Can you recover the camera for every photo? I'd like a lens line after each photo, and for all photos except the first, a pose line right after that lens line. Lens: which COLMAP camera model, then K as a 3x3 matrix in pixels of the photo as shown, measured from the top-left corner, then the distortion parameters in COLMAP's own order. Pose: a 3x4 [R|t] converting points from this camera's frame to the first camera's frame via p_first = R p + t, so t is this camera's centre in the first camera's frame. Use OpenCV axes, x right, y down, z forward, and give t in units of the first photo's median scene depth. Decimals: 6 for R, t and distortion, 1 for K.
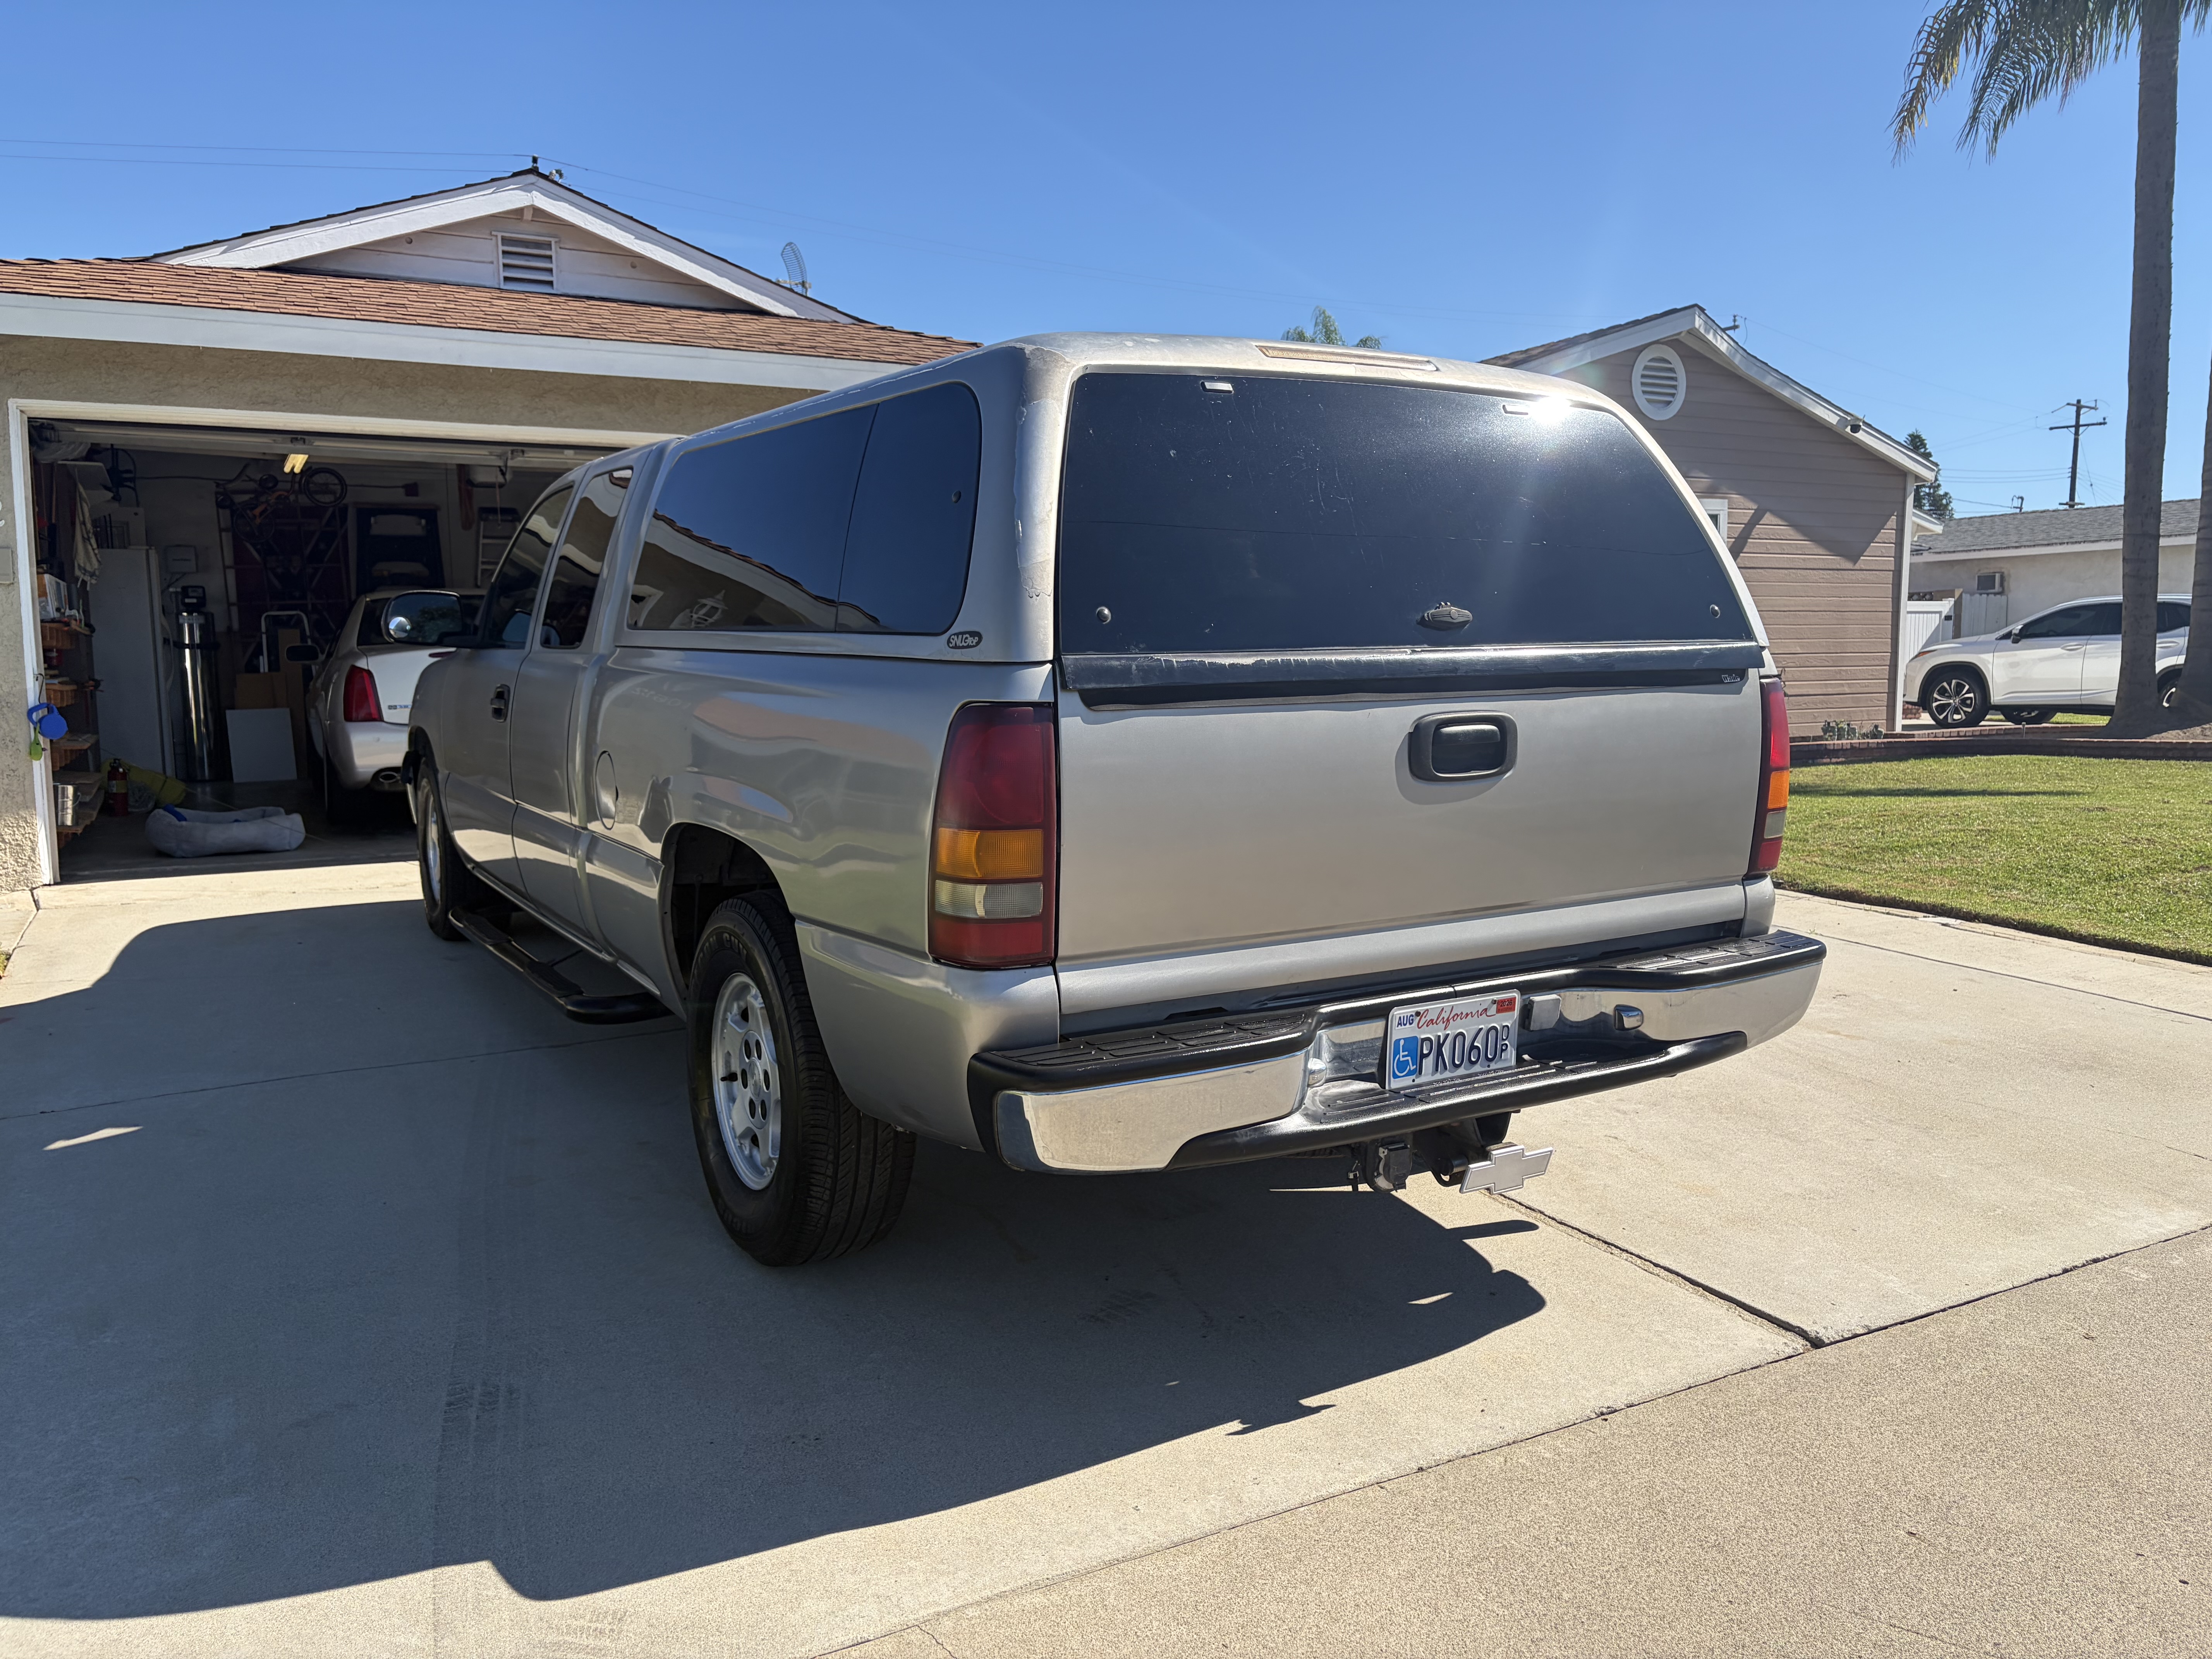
lens RADIAL K [[1698.3, 0, 1099.4], [0, 1698.3, 819.1], [0, 0, 1]] dist [0.058643, -0.030164]
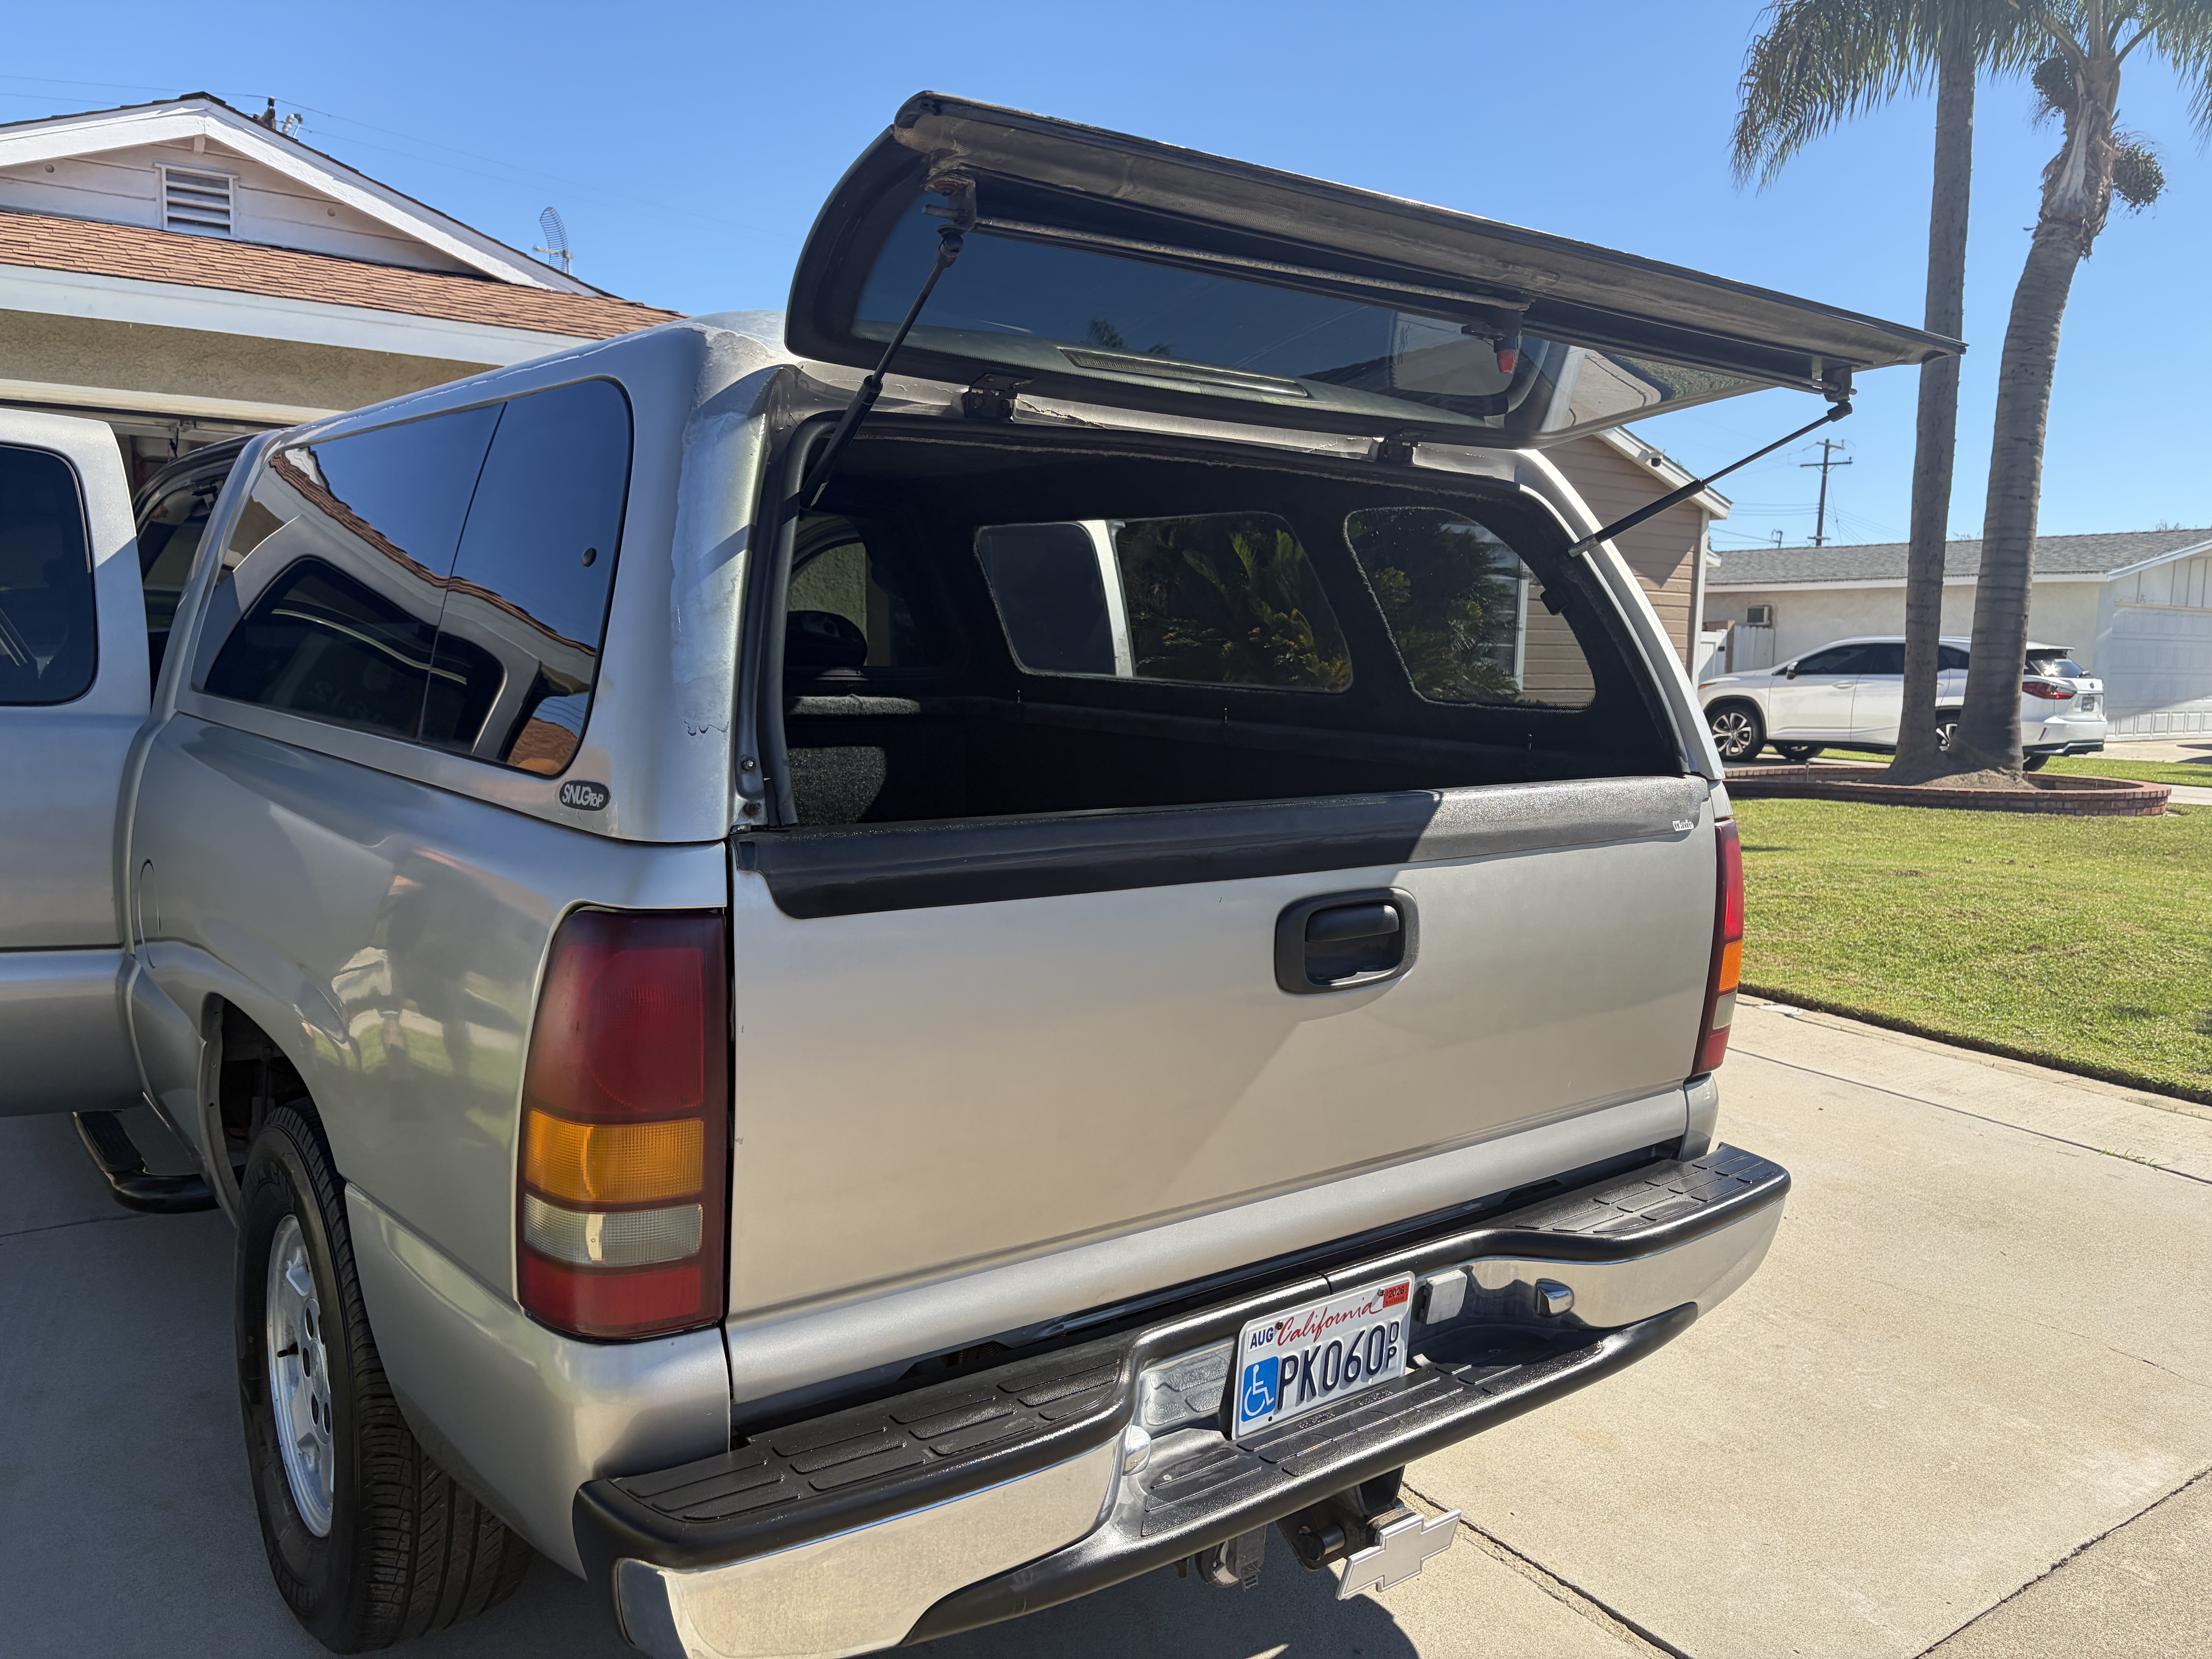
lens RADIAL K [[1698.3, 0, 1107.6], [0, 1698.3, 827.9], [0, 0, 1]] dist [0.058643, -0.030164]
pose [[0.991579, 0.013184, 0.128832, 0.020504], [-0.013972, 0.999889, 0.005217, -0.069846], [-0.128749, -0.006973, 0.991653, 0.251326]]
